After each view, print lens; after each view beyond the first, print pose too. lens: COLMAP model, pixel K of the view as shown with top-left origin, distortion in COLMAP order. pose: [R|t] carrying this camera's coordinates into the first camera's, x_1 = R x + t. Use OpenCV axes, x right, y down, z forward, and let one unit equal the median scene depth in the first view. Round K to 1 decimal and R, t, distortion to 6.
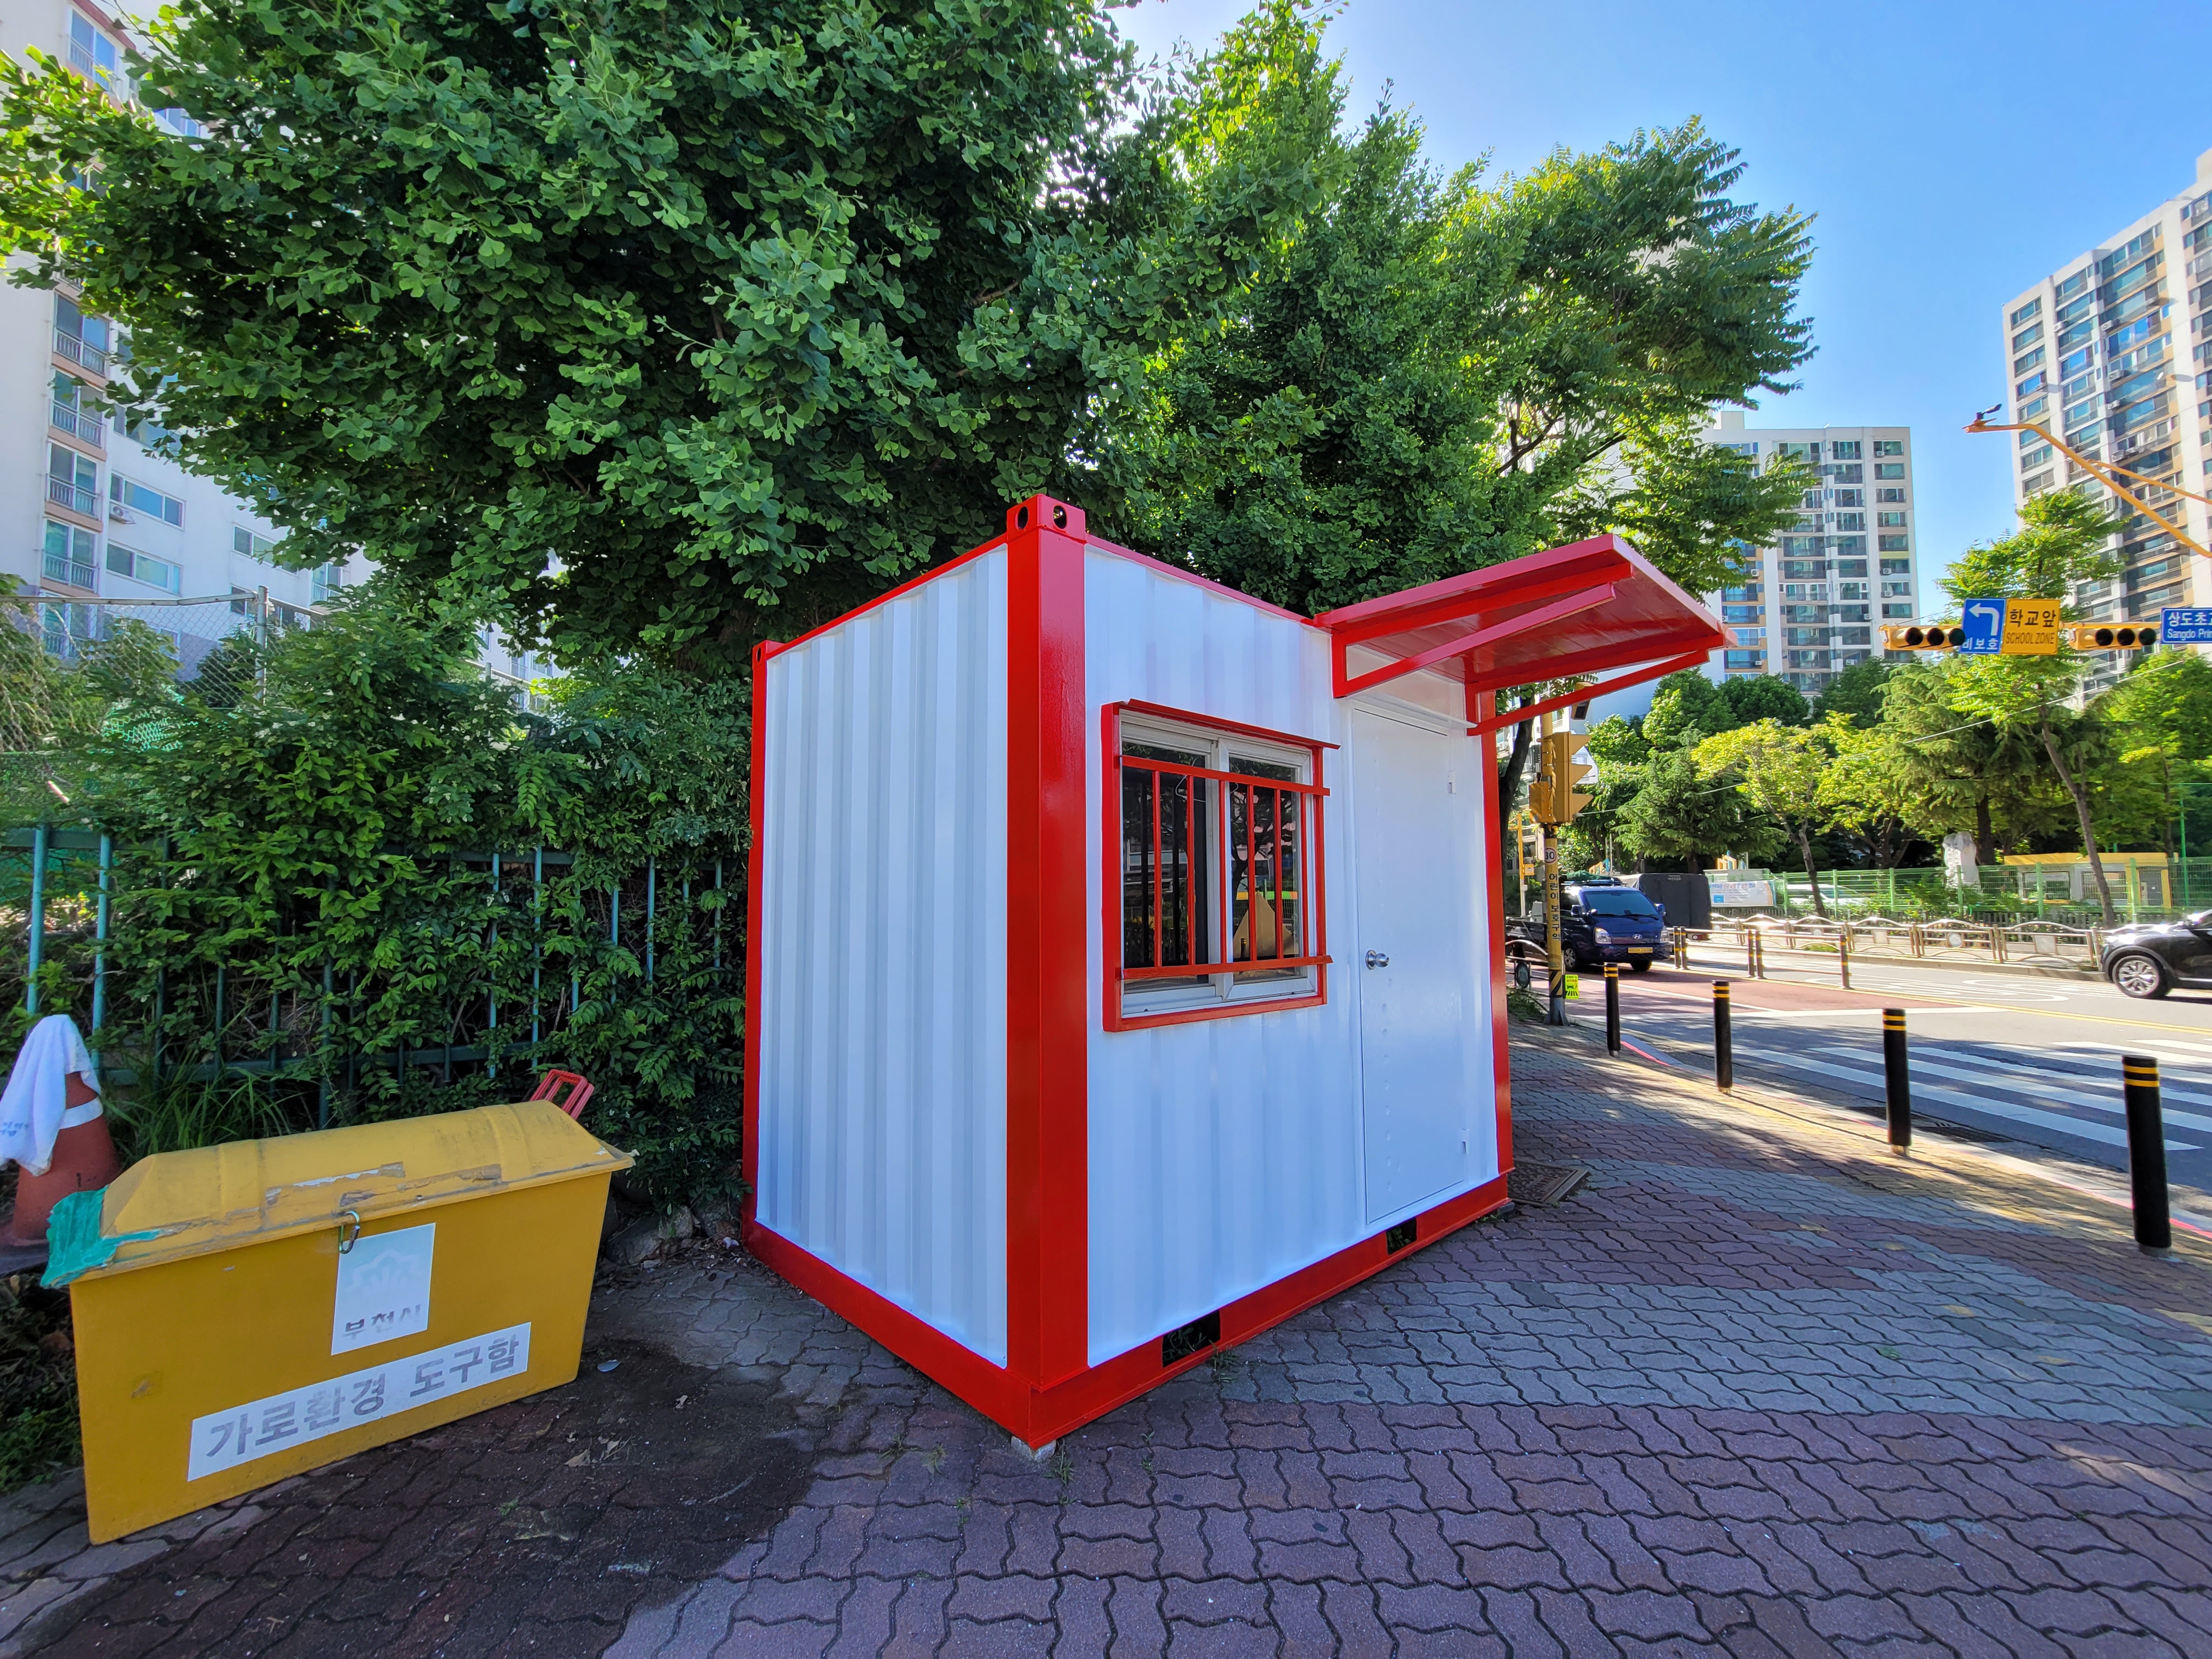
lens RADIAL K [[900.4, 0, 1079.0], [0, 900.4, 847.7], [0, 0, 1]] dist [-0.000605, -0.000427]
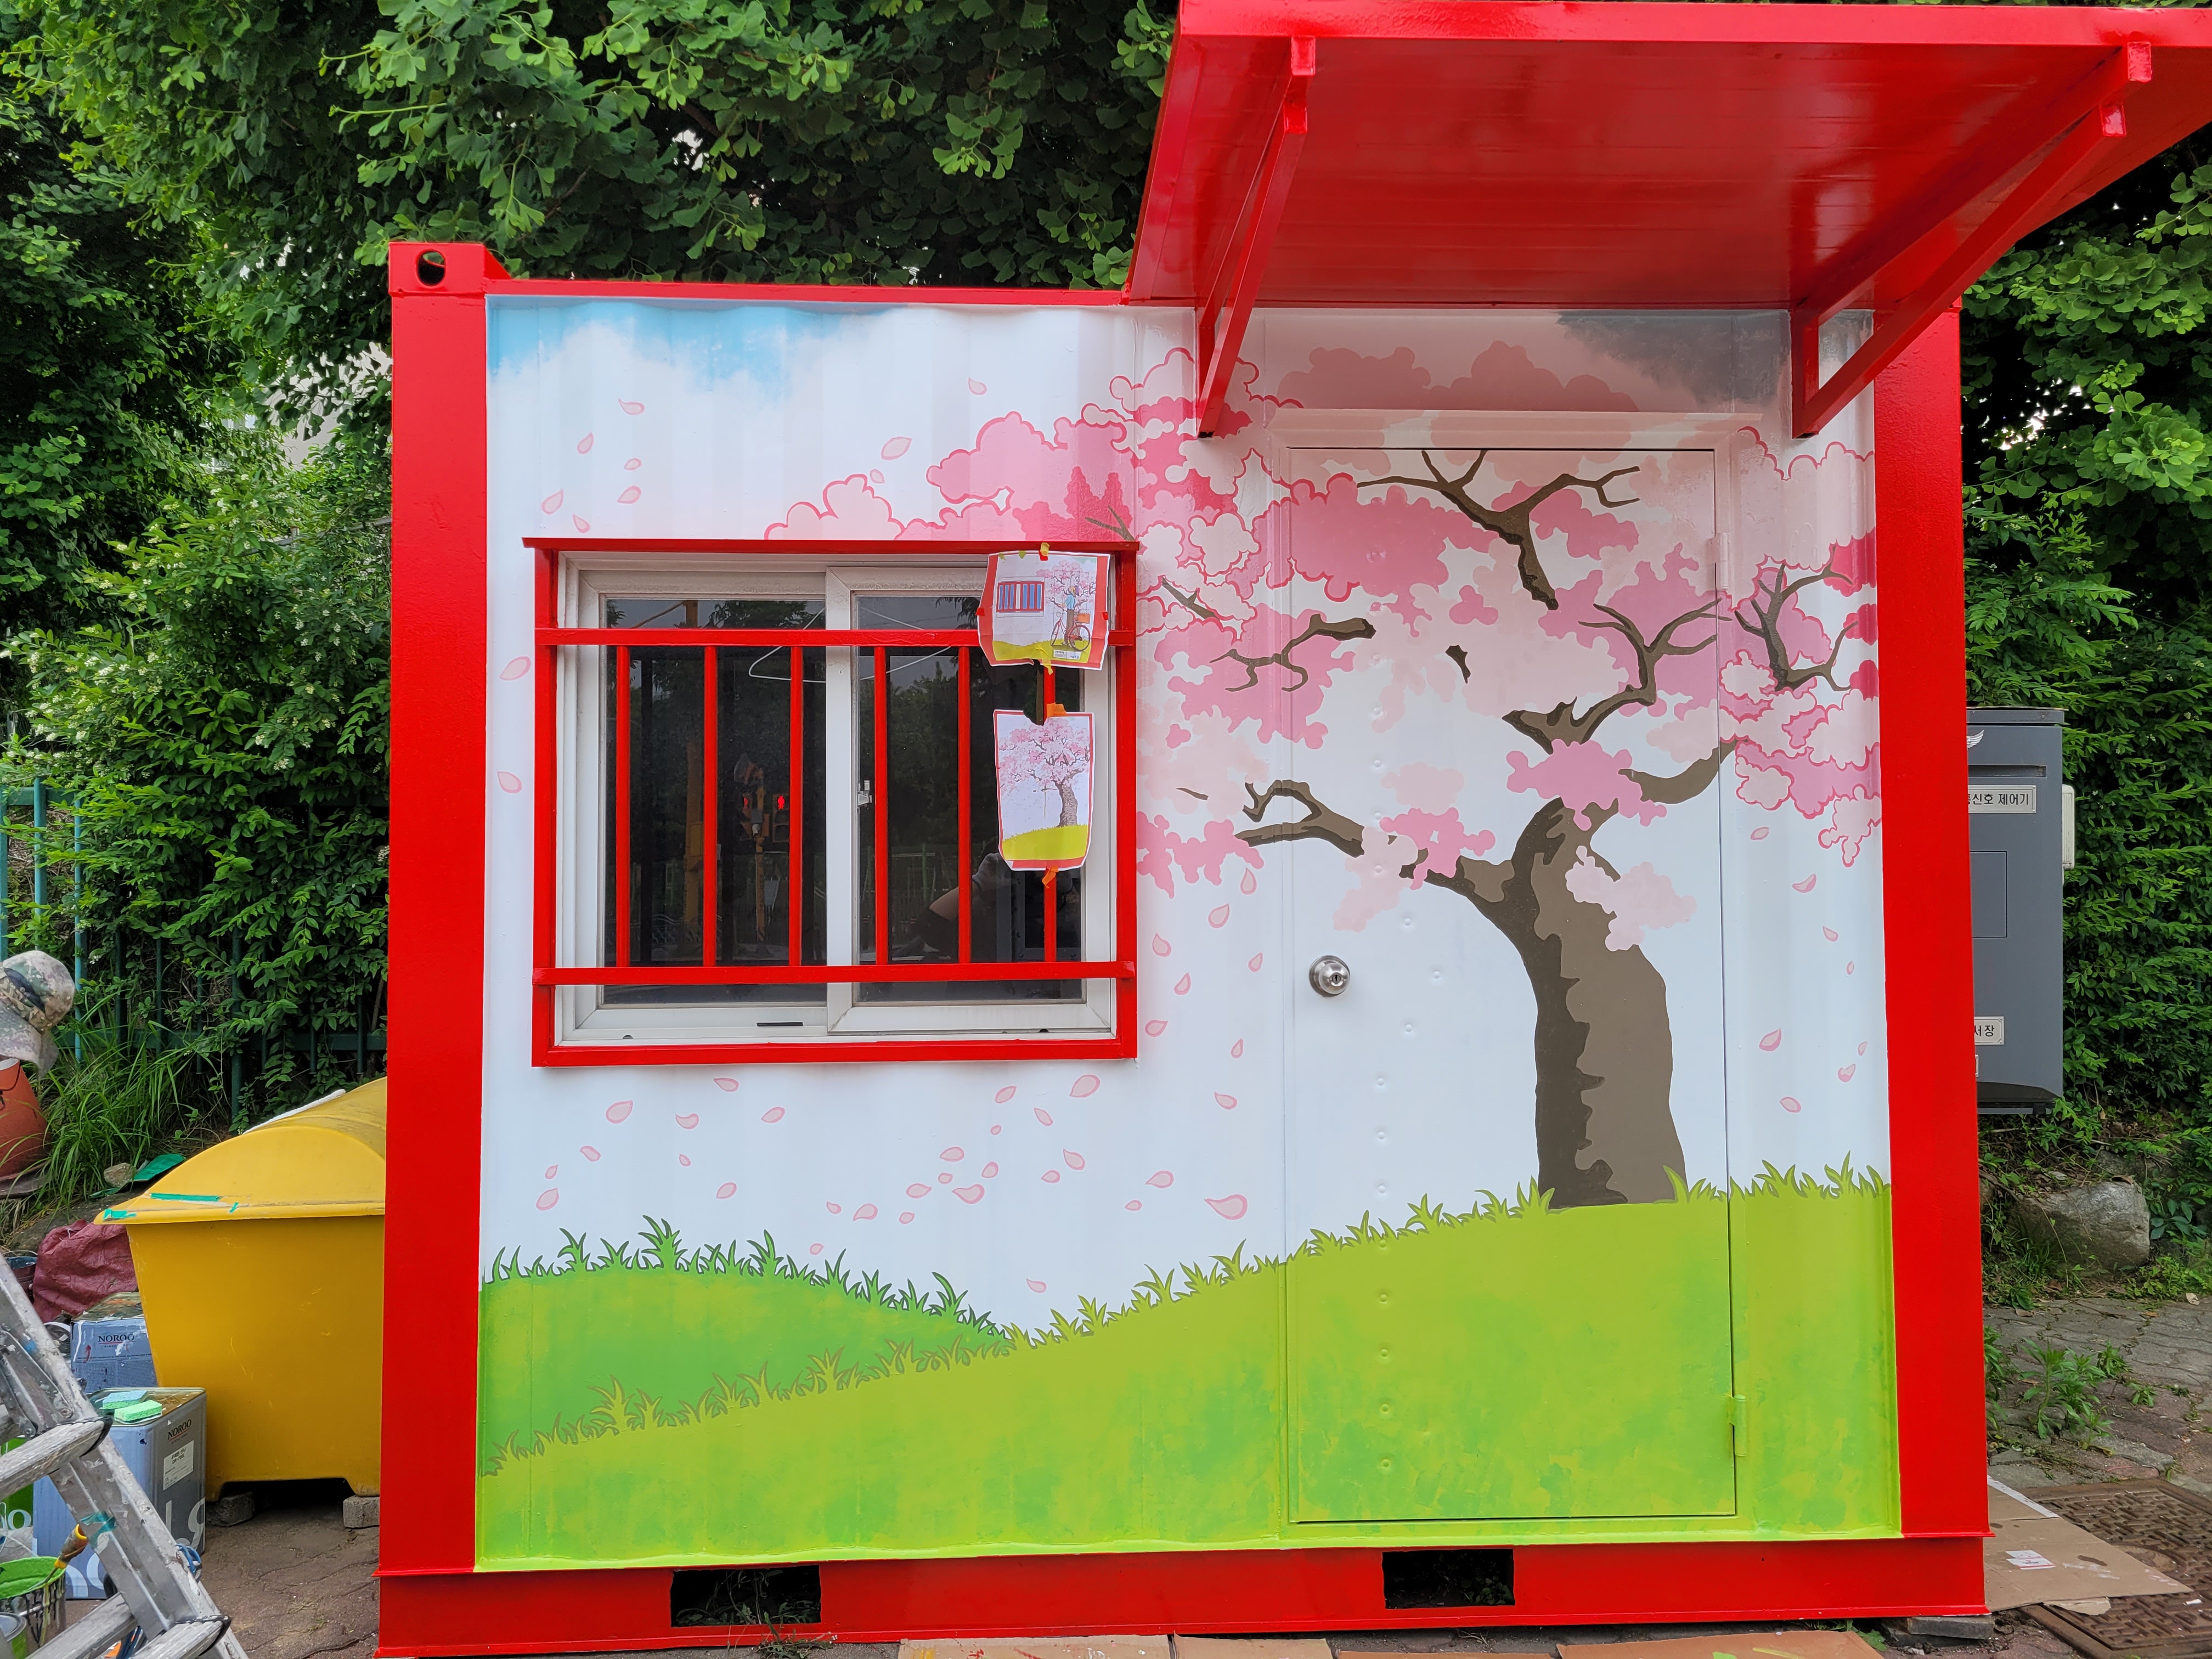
lens RADIAL K [[1639.6, 0, 1094.5], [0, 1639.6, 807.7], [0, 0, 1]] dist [0.063319, -0.045840]
pose [[0.770320, -0.019658, -0.637354, 0.828259], [0.047467, 0.998519, 0.026572, 0.007342], [0.635888, -0.050722, 0.770113, 0.274826]]
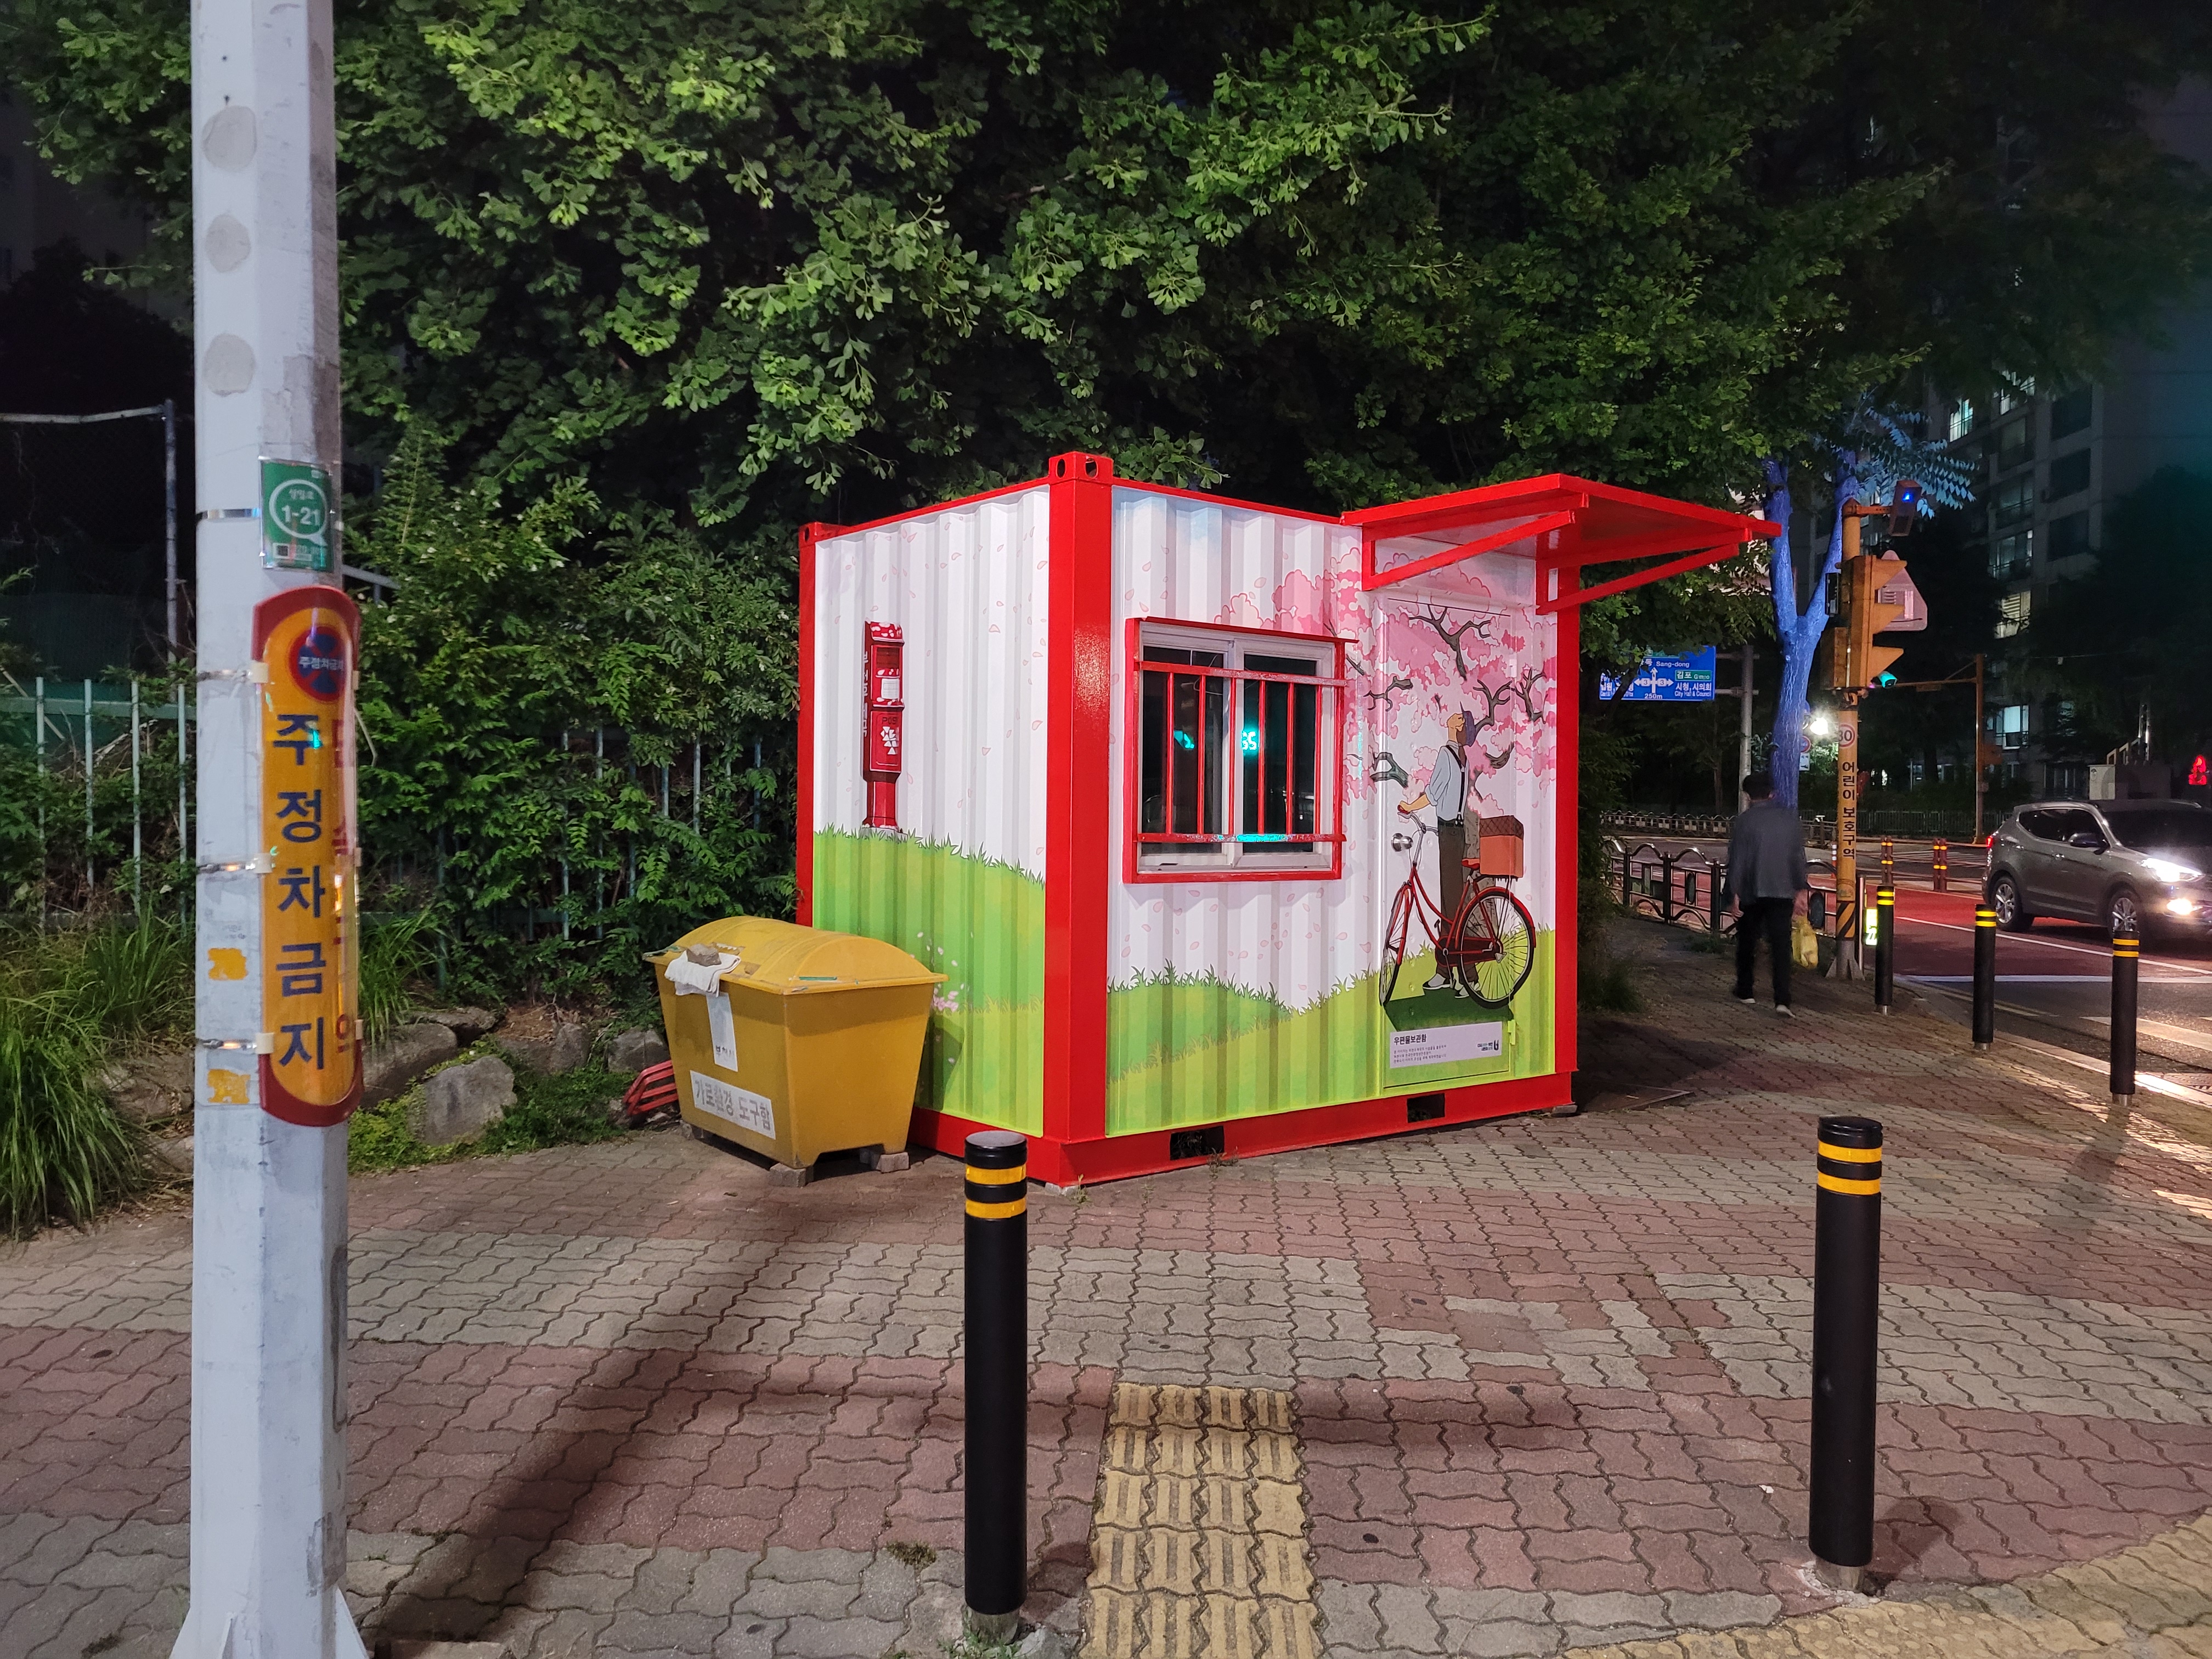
lens RADIAL K [[1639.6, 0, 1094.5], [0, 1639.6, 807.7], [0, 0, 1]] dist [0.063319, -0.045840]
pose [[0.998048, 0.013981, -0.060863, 0.095250], [-0.010153, 0.997977, 0.062759, -0.033043], [0.061618, -0.062019, 0.996171, -0.962977]]
